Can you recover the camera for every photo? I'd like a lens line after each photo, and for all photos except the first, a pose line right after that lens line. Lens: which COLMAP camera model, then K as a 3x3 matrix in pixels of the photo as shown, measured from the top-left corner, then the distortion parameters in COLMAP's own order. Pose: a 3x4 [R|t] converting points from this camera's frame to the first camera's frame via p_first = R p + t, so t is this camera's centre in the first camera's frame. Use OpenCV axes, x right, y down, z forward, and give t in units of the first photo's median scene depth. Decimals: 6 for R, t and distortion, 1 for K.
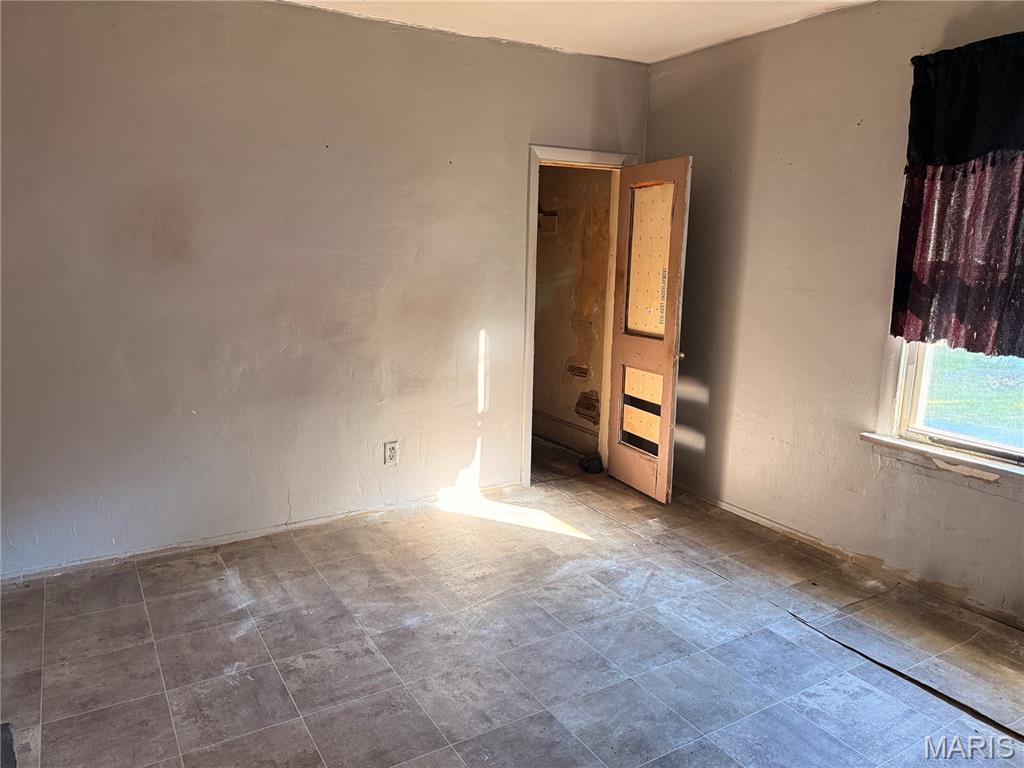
lens RADIAL K [[731.5, 0, 509.6], [0, 731.5, 389.8], [0, 0, 1]] dist [0.066594, -0.085926]
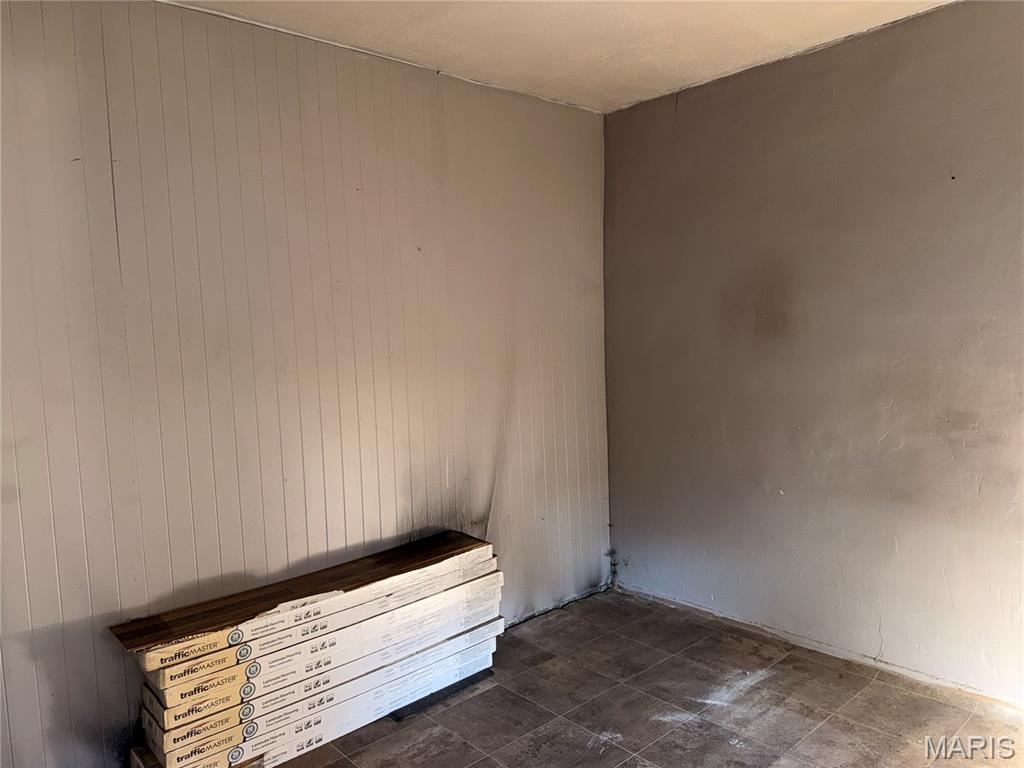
lens RADIAL K [[731.5, 0, 513.4], [0, 731.5, 384.1], [0, 0, 1]] dist [0.066594, -0.085926]
pose [[0.177347, 0.043348, -0.983193, 0.445785], [-0.151726, 0.988290, 0.016205, -0.071501], [0.972382, 0.146302, 0.181847, 0.486501]]
